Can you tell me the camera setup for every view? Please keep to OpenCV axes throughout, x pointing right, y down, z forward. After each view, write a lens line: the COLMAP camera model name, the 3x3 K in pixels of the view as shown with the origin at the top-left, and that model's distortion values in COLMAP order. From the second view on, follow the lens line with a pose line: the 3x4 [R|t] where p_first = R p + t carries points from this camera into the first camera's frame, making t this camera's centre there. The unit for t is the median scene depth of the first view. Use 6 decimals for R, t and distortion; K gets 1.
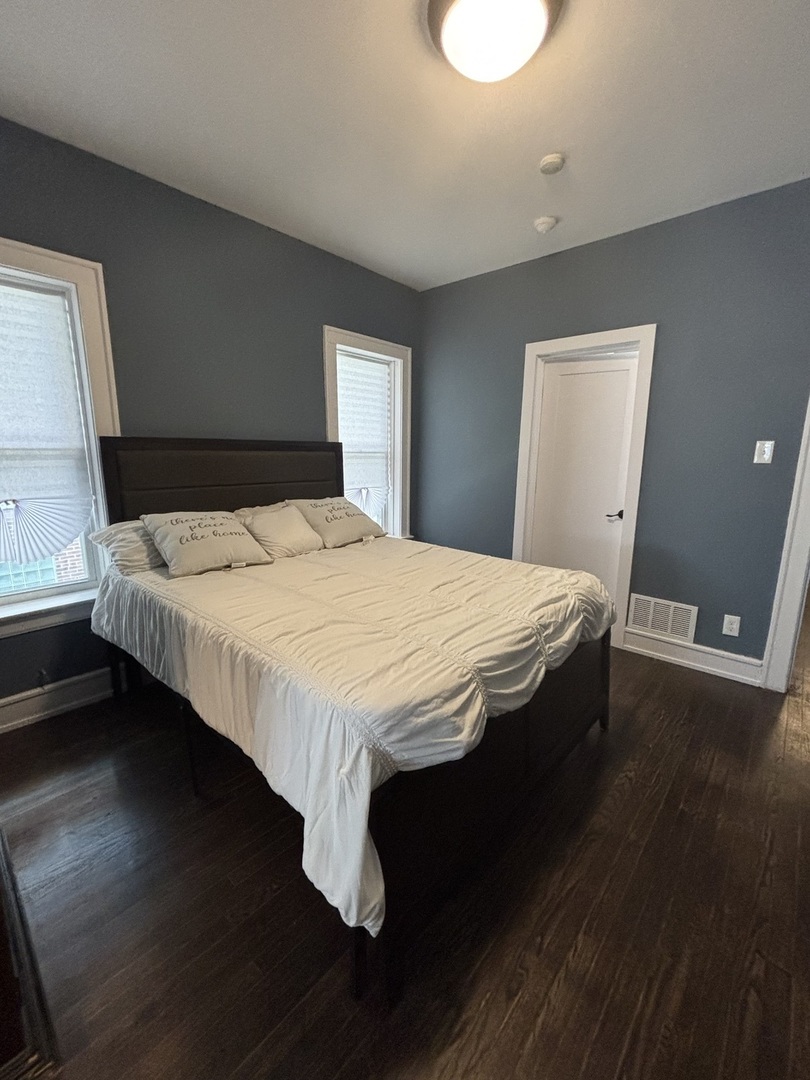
lens RADIAL K [[442.9, 0, 404.3], [0, 442.9, 540.5], [0, 0, 1]] dist [-0.000036, -0.000340]
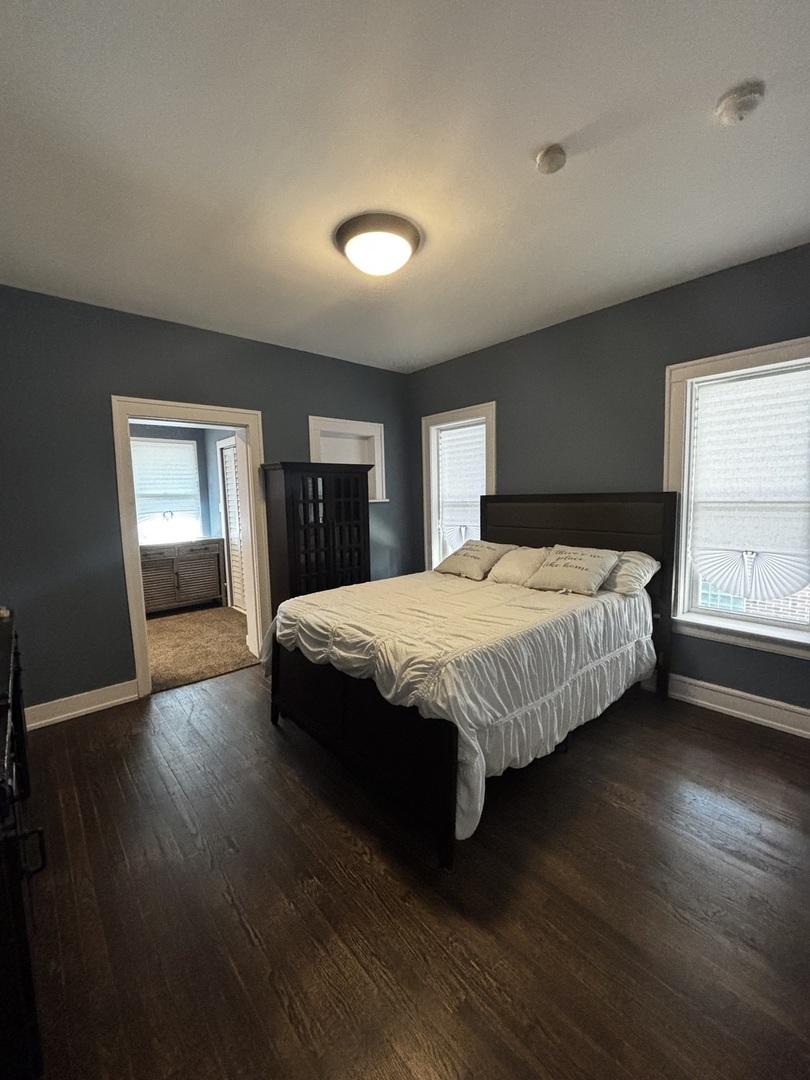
lens RADIAL K [[432.9, 0, 405.4], [0, 432.9, 535.3], [0, 0, 1]] dist [0.002009, 0.000454]
pose [[-0.100352, 0.094504, -0.990454, 0.937521], [-0.171804, 0.978880, 0.110806, -0.178308], [0.980007, 0.181283, -0.081996, 0.717671]]
